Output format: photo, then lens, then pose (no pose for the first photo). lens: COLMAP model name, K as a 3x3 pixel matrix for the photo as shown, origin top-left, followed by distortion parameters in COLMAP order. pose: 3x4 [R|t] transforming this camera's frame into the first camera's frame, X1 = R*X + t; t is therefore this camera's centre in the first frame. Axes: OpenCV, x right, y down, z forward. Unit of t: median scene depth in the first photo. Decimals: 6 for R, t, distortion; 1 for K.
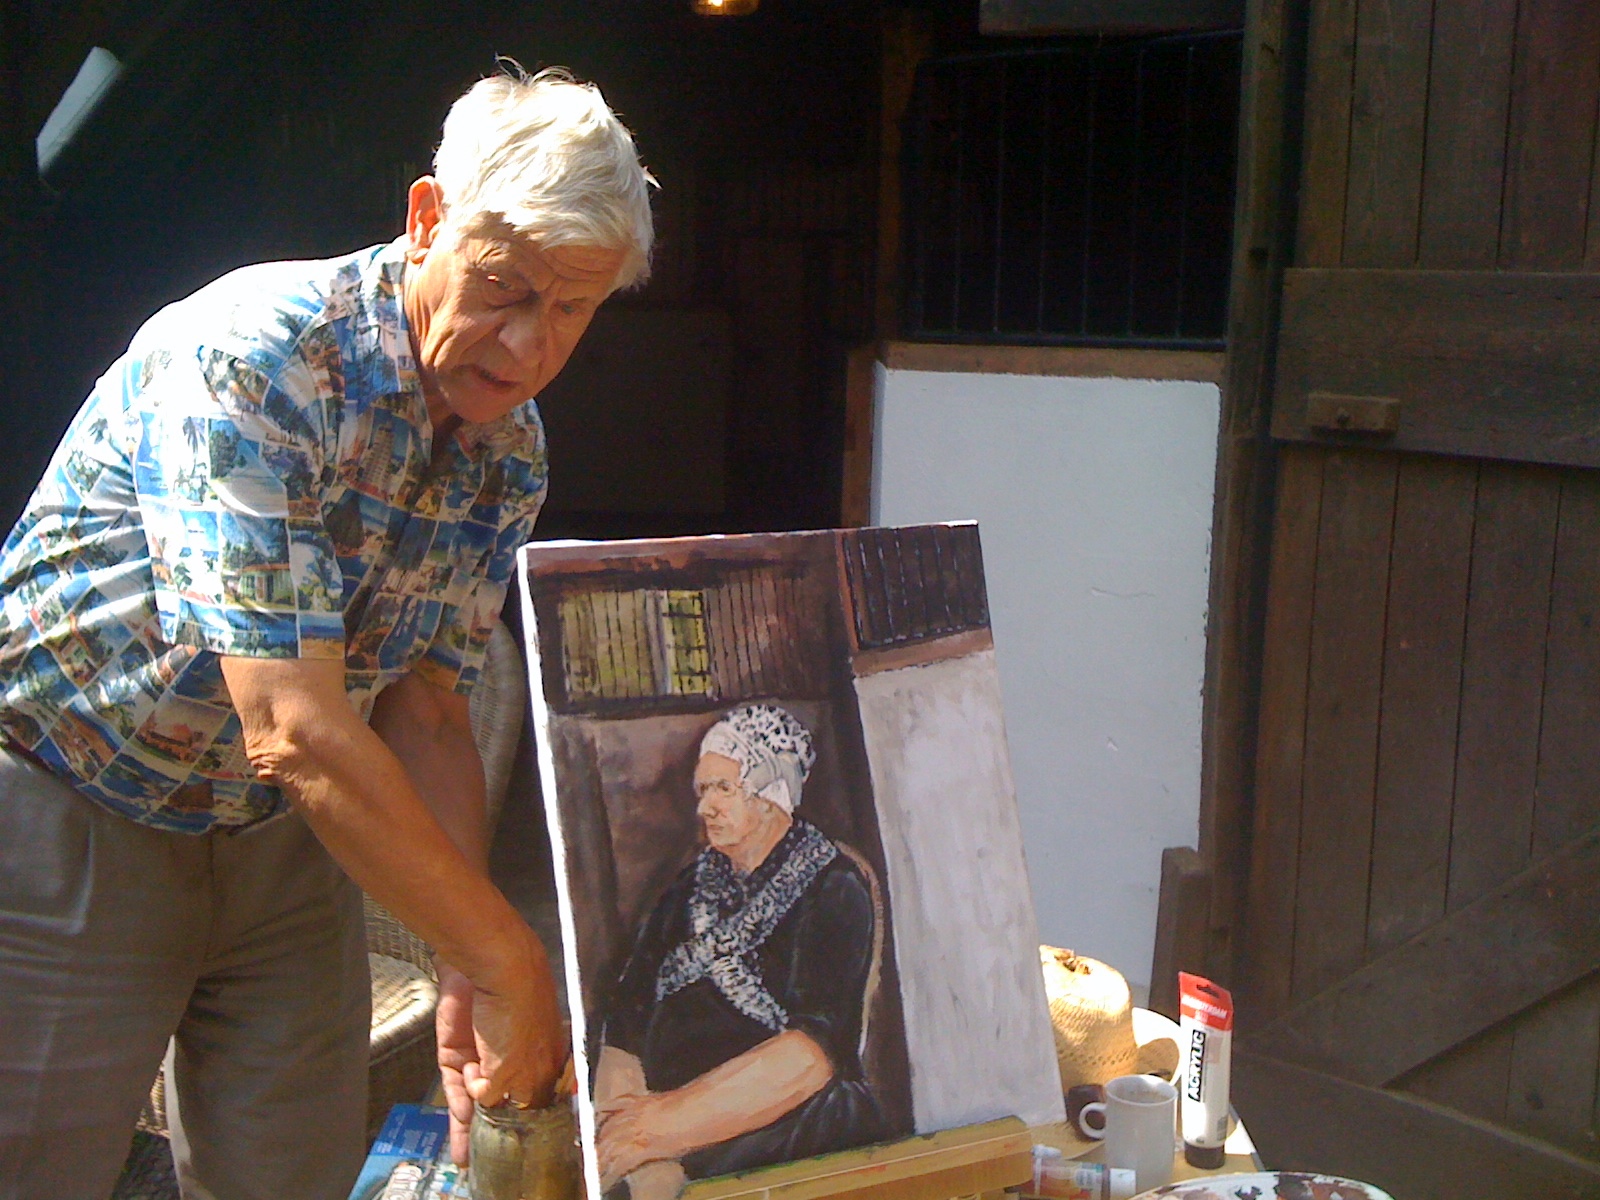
lens RADIAL K [[1773.9, 0, 710.4], [0, 1773.9, 646.4], [0, 0, 1]] dist [0.006747, 0.000000]
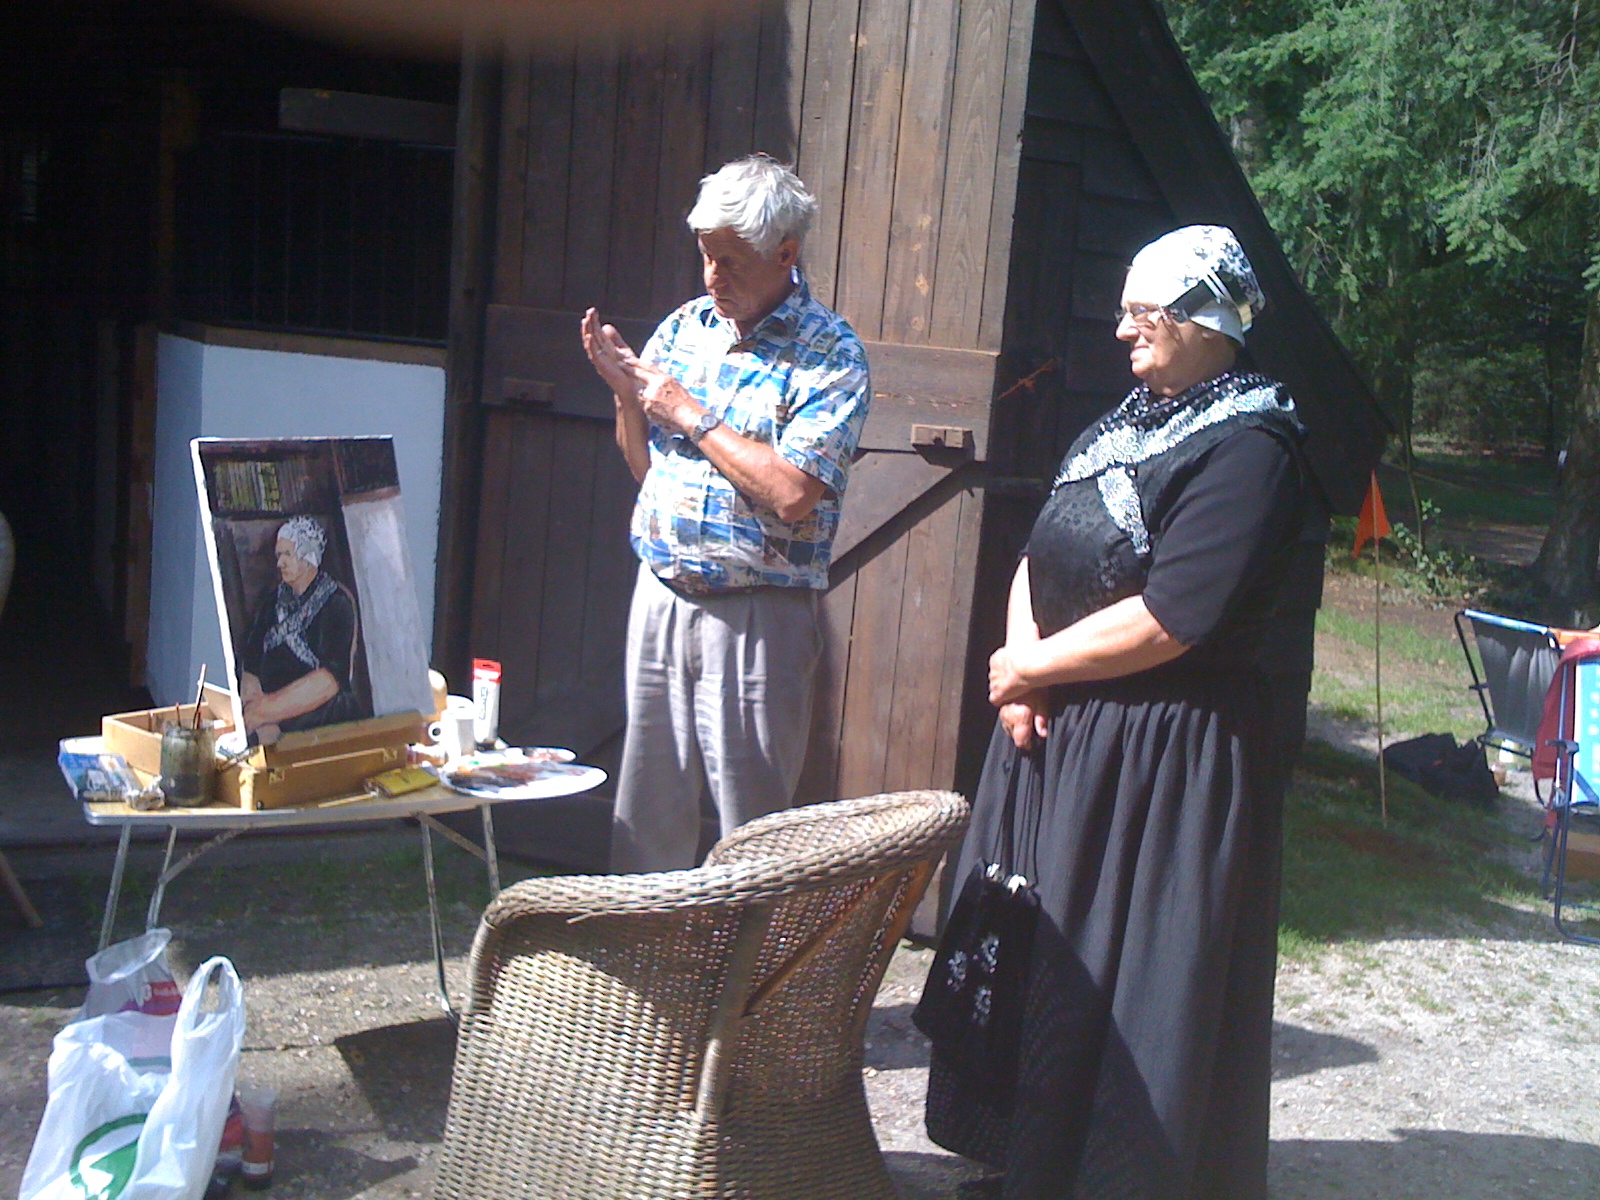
lens RADIAL K [[1773.9, 0, 781.1], [0, 1773.9, 566.2], [0, 0, 1]] dist [0.006747, 0.000000]
pose [[0.864272, -0.009152, 0.502941, -0.550979], [0.022003, 0.999565, -0.019621, 0.147458], [-0.502543, 0.028024, 0.864098, -1.139091]]
